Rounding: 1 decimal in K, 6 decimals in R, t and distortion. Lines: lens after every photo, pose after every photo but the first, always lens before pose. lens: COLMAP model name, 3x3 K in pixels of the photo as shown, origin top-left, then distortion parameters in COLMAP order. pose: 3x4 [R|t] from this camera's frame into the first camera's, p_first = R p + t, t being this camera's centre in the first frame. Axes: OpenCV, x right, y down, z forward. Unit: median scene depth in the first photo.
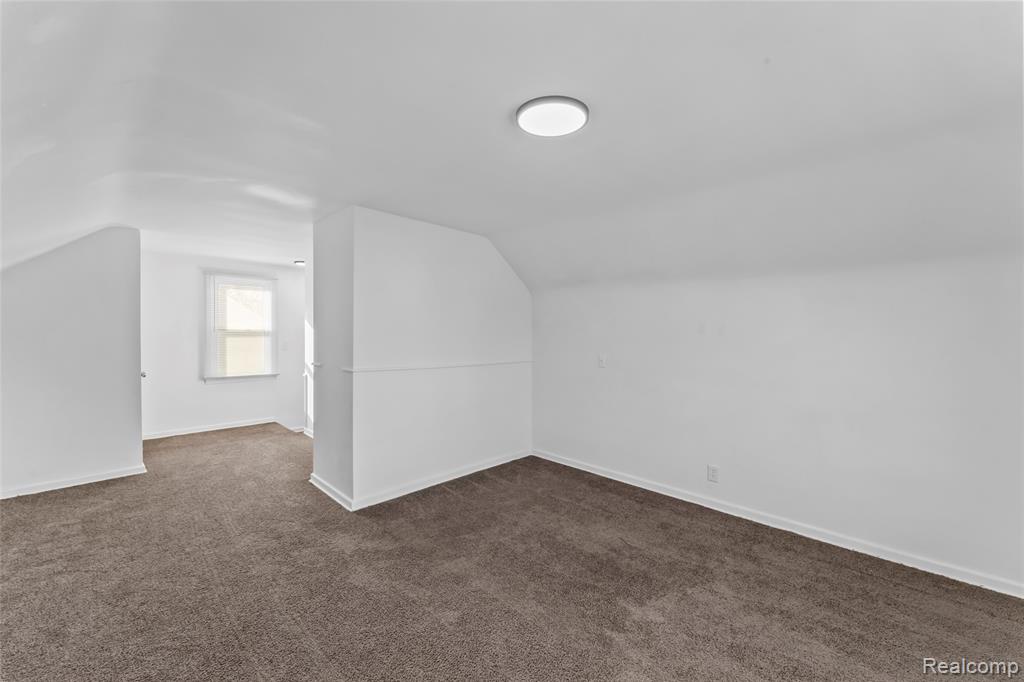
lens RADIAL K [[412.5, 0, 509.0], [0, 412.5, 338.9], [0, 0, 1]] dist [0.000845, -0.000063]
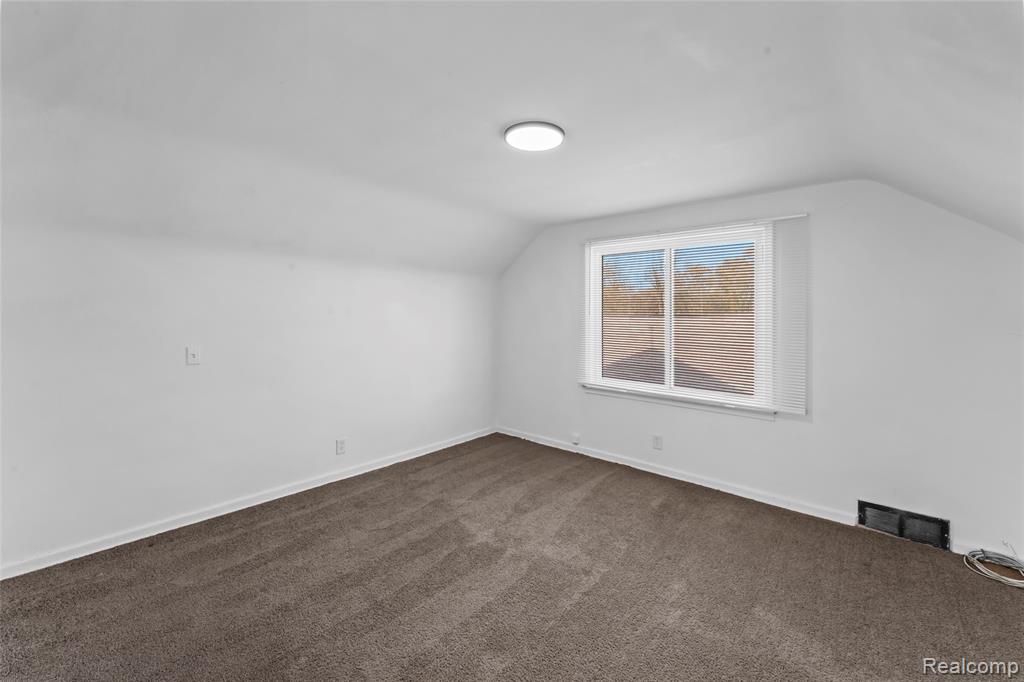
lens RADIAL K [[412.5, 0, 520.9], [0, 412.5, 304.9], [0, 0, 1]] dist [0.000845, -0.000063]
pose [[-0.066286, 0.011736, 0.997732, -0.743540], [0.005765, 0.999919, -0.011379, -0.028166], [-0.997784, 0.004998, -0.066349, 0.747641]]
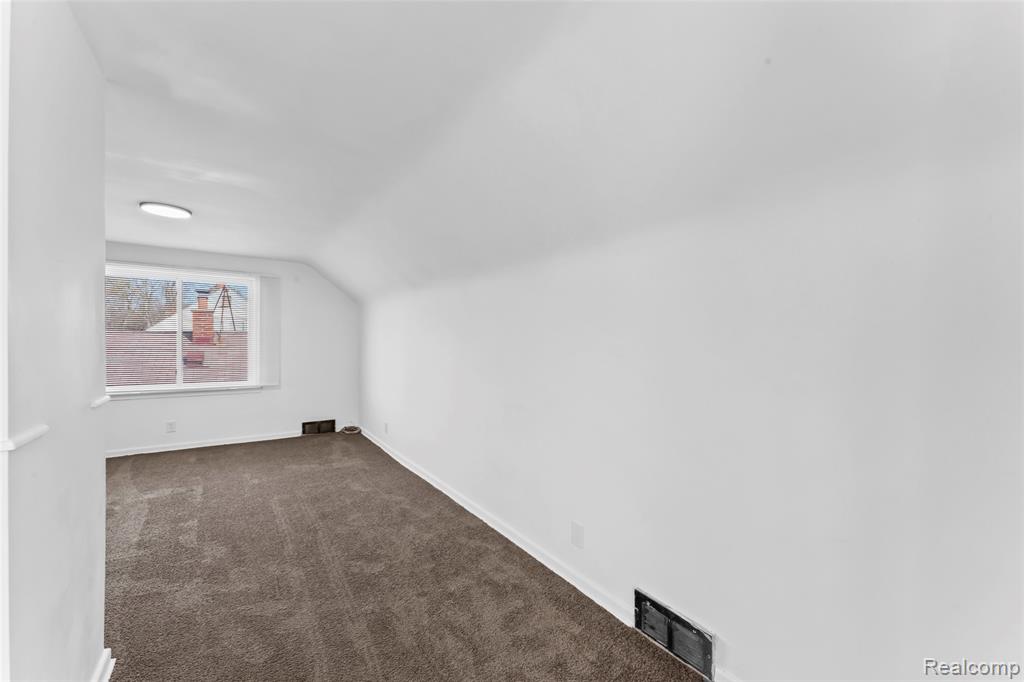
lens RADIAL K [[412.5, 0, 521.6], [0, 412.5, 340.2], [0, 0, 1]] dist [0.000845, -0.000063]
pose [[-0.989777, -0.003456, 0.142584, -1.156433], [-0.001177, 0.999870, 0.016060, 0.002559], [-0.142621, 0.015728, -0.989652, 1.738252]]
